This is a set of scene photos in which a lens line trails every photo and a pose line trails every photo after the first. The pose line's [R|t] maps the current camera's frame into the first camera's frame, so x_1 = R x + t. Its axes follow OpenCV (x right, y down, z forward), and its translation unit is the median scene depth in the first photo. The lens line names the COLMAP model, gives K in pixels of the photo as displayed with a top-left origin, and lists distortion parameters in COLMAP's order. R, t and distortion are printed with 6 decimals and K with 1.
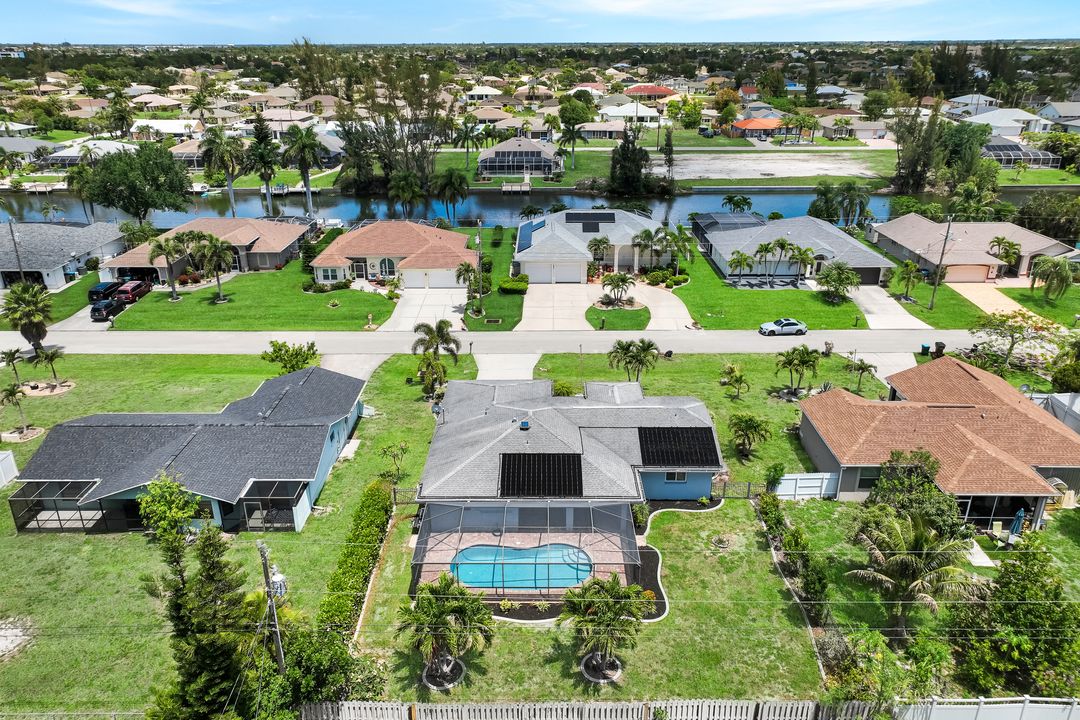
lens RADIAL K [[749.3, 0, 531.6], [0, 749.3, 359.8], [0, 0, 1]] dist [0.002970, -0.000412]
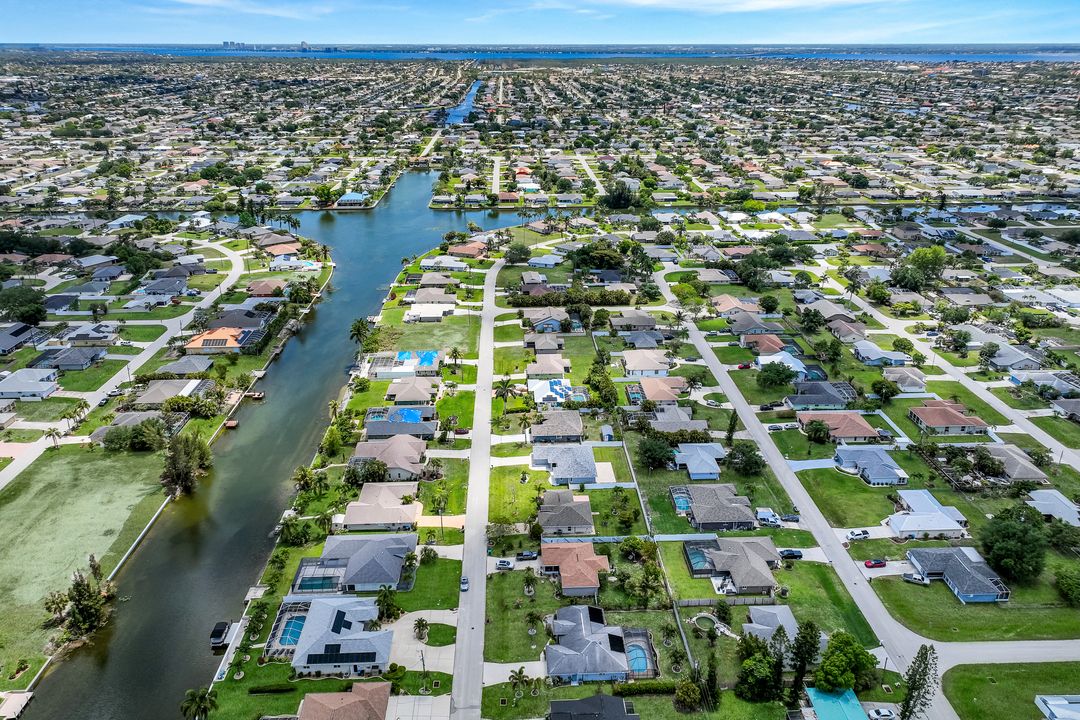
lens RADIAL K [[754.7, 0, 535.6], [0, 754.7, 314.3], [0, 0, 1]] dist [0.012877, -0.000344]
pose [[-0.054178, -0.326642, 0.943594, -1.639749], [0.390835, 0.862651, 0.321063, -1.440512], [-0.918865, 0.386185, 0.080926, 0.257365]]
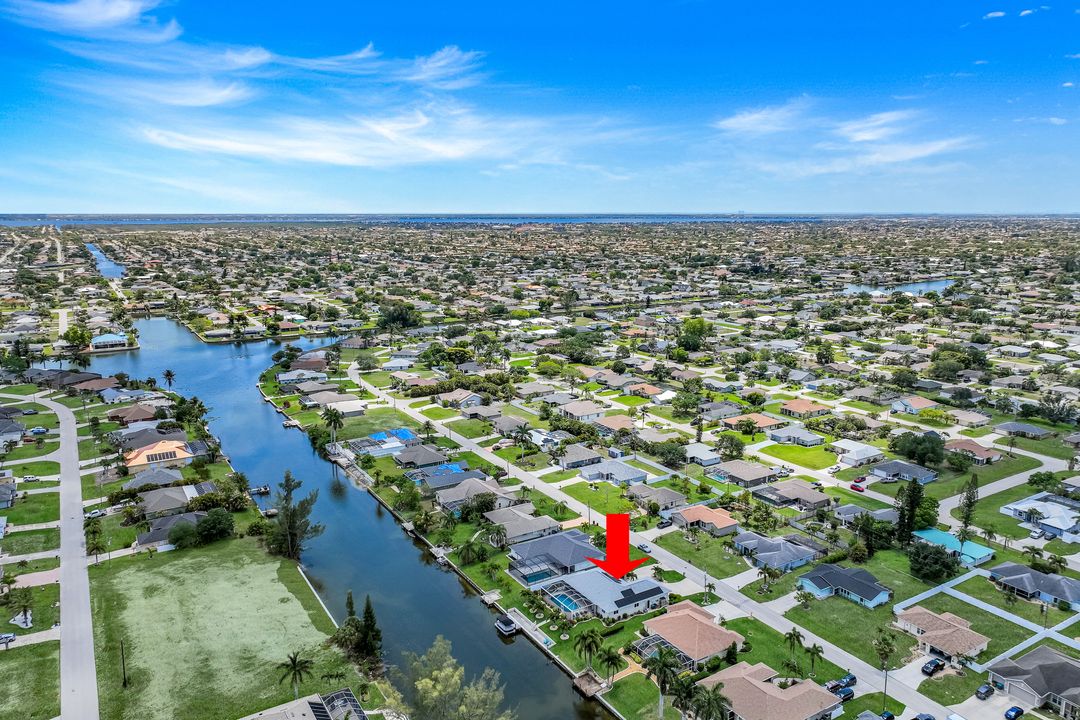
lens RADIAL K [[749.3, 0, 531.6], [0, 749.3, 359.8], [0, 0, 1]] dist [0.002970, -0.000412]
pose [[-0.528816, -0.154135, 0.834623, -1.680451], [0.337872, 0.863862, 0.373611, -1.843367], [-0.778586, 0.479567, -0.404746, 2.107612]]
